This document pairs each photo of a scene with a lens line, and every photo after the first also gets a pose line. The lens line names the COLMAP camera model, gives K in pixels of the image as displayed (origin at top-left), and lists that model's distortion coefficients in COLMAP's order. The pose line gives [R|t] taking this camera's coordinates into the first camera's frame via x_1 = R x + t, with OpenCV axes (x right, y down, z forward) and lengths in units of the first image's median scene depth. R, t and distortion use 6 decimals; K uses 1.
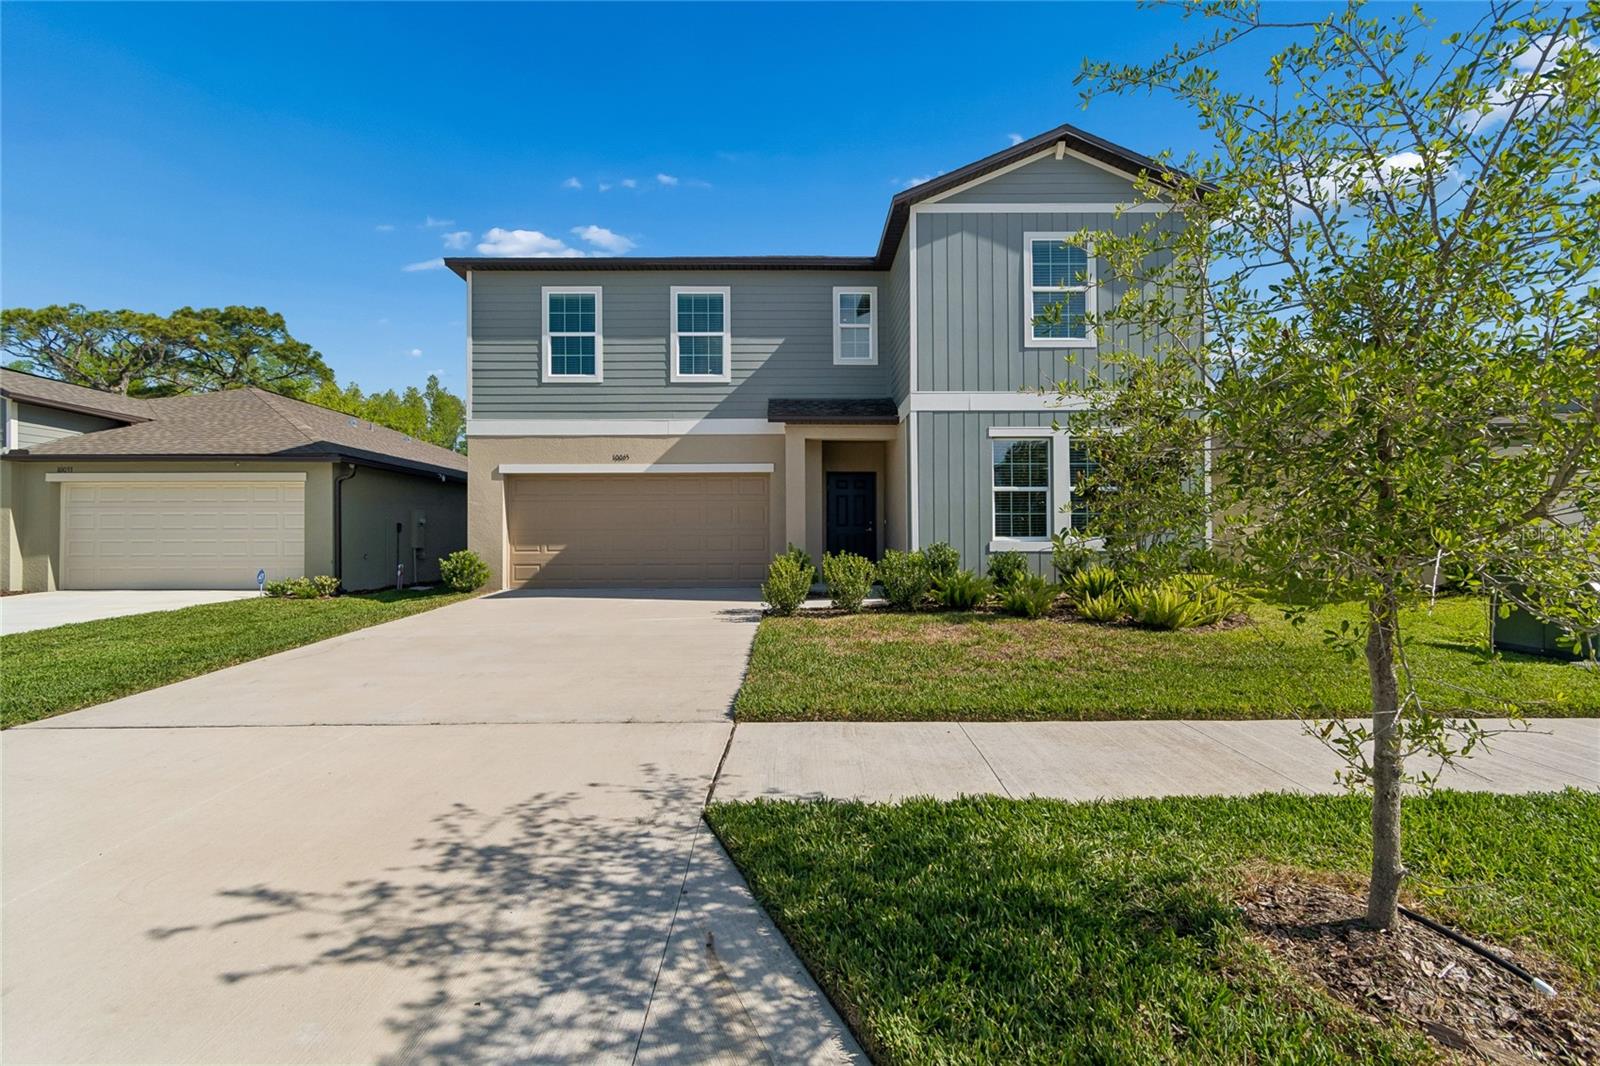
lens RADIAL K [[717.7, 0, 806.0], [0, 717.7, 533.5], [0, 0, 1]] dist [-0.005365, -0.000849]
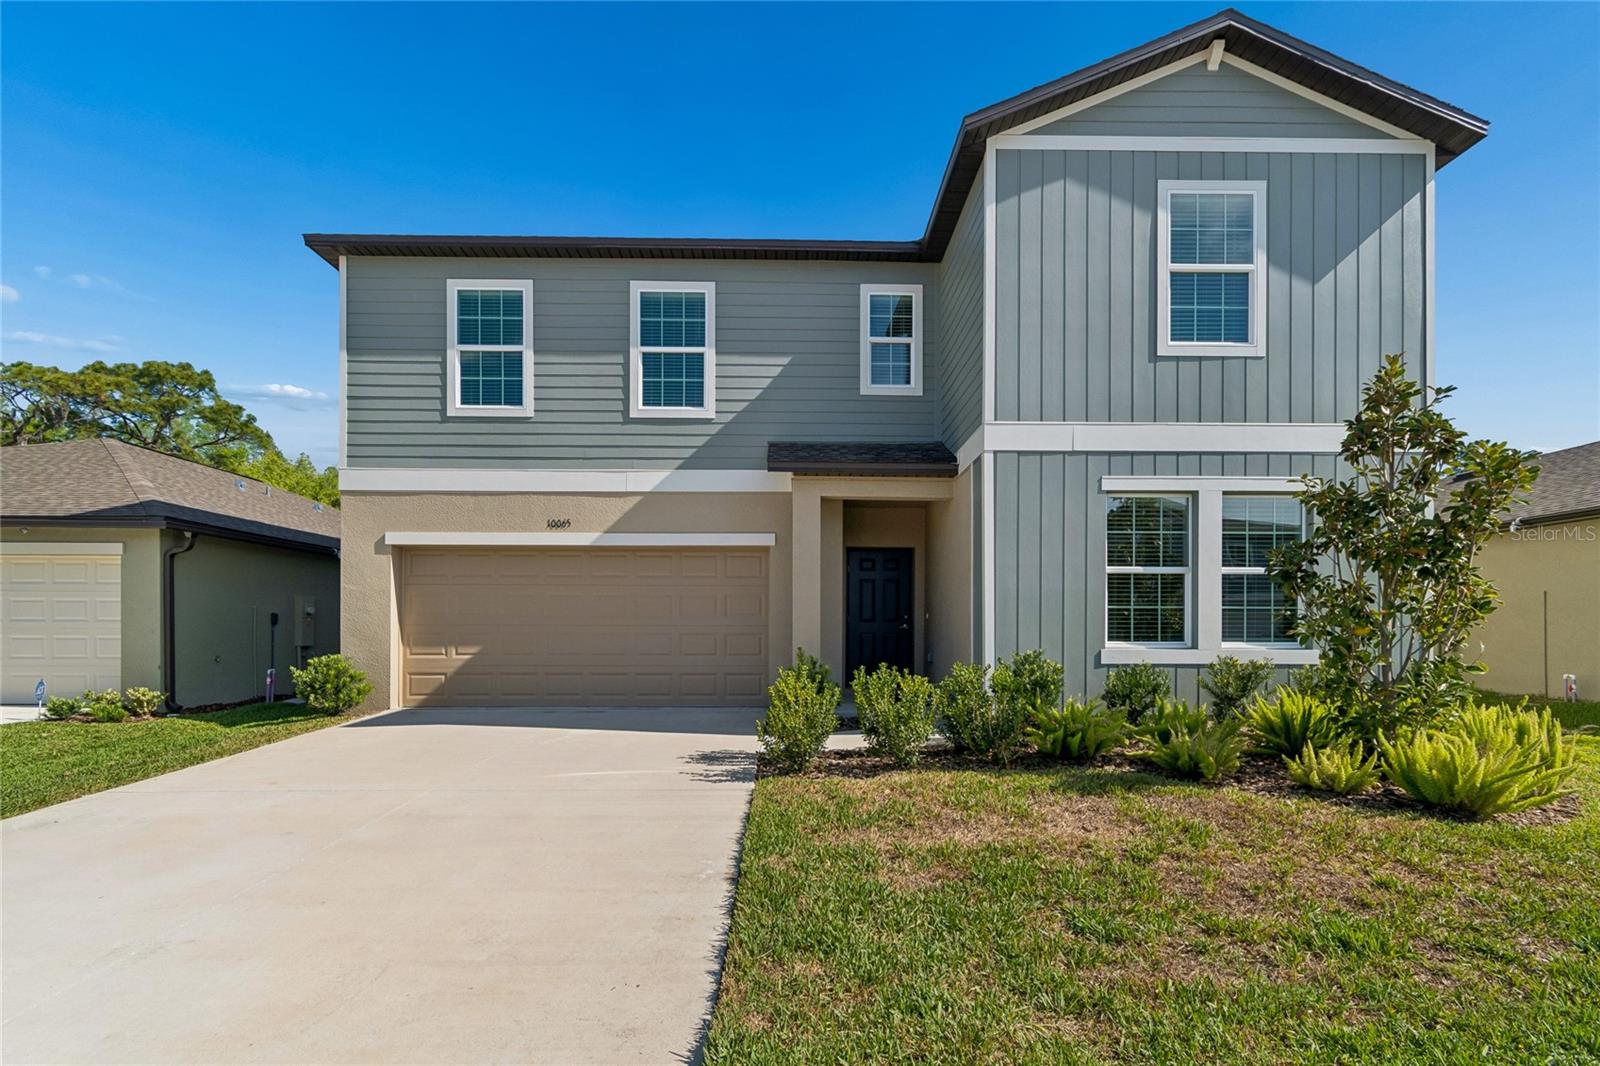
lens RADIAL K [[717.7, 0, 818.4], [0, 717.7, 624.4], [0, 0, 1]] dist [-0.005365, -0.000849]
pose [[0.999744, 0.005633, 0.021899, -0.017377], [-0.005703, 0.999979, 0.003107, -0.010307], [-0.021881, -0.003231, 0.999755, 0.289818]]
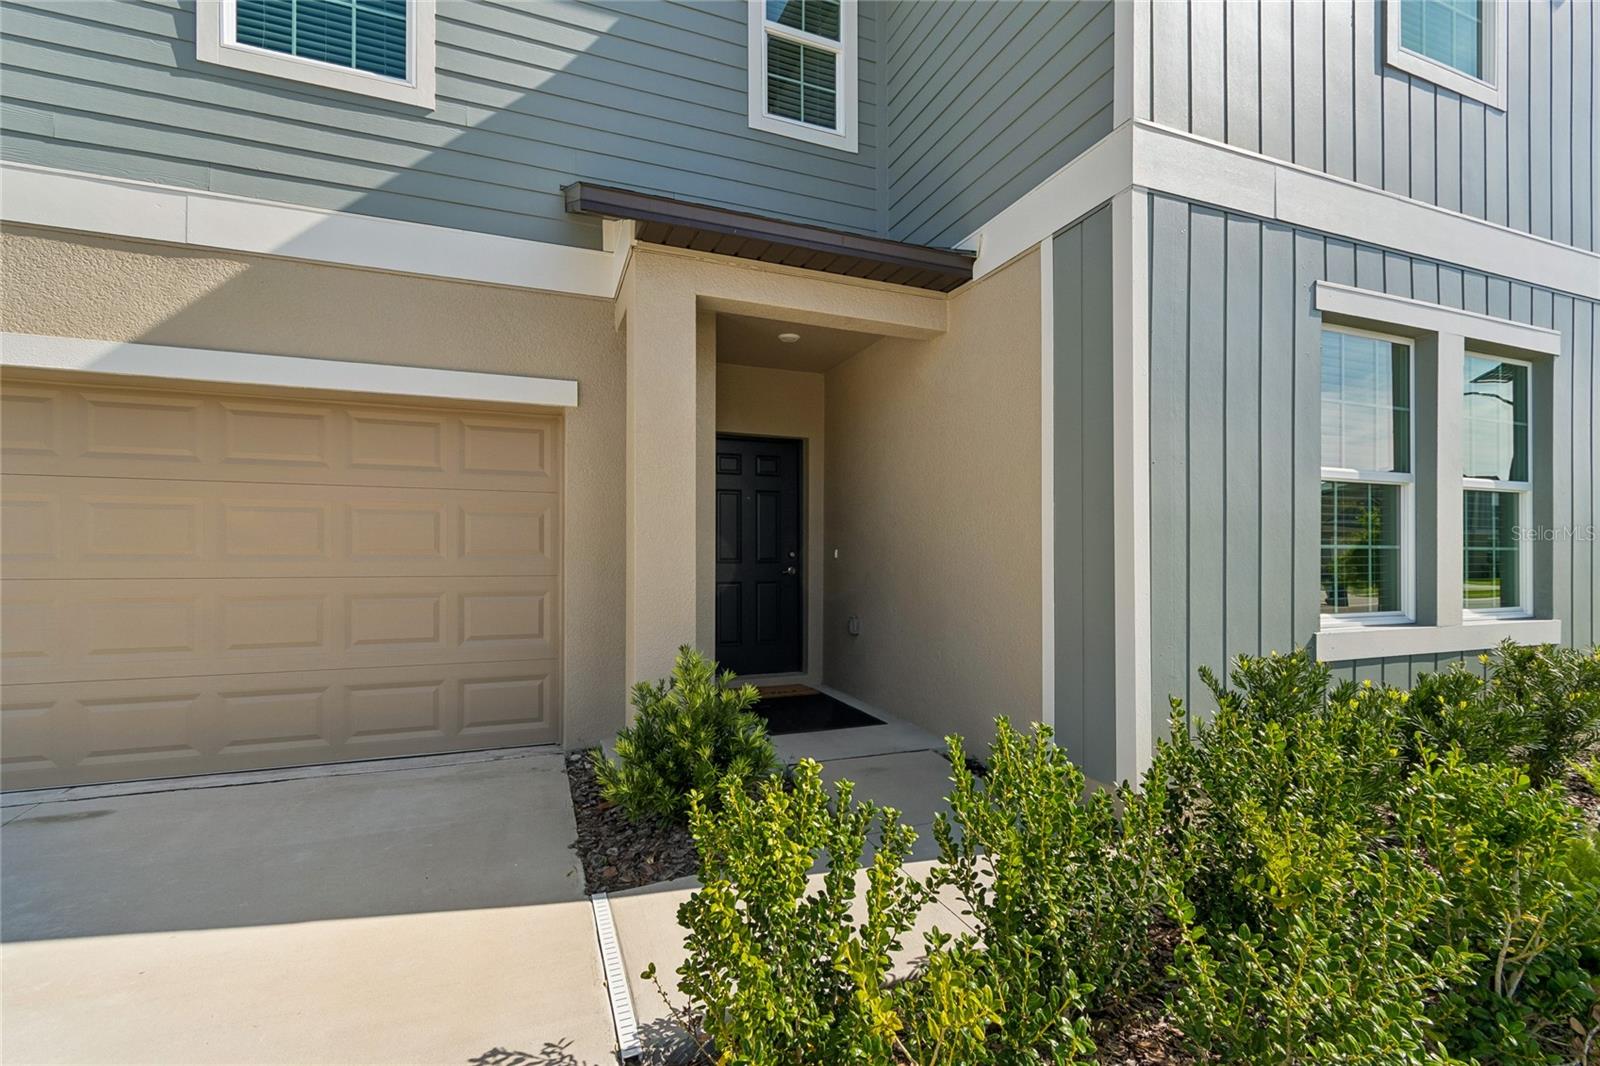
lens RADIAL K [[717.7, 0, 776.8], [0, 717.7, 547.2], [0, 0, 1]] dist [-0.005365, -0.000849]
pose [[0.940238, 0.013177, 0.340262, -0.070640], [-0.010047, 0.999889, -0.010959, -0.017357], [-0.340369, 0.006886, 0.940267, 0.655422]]
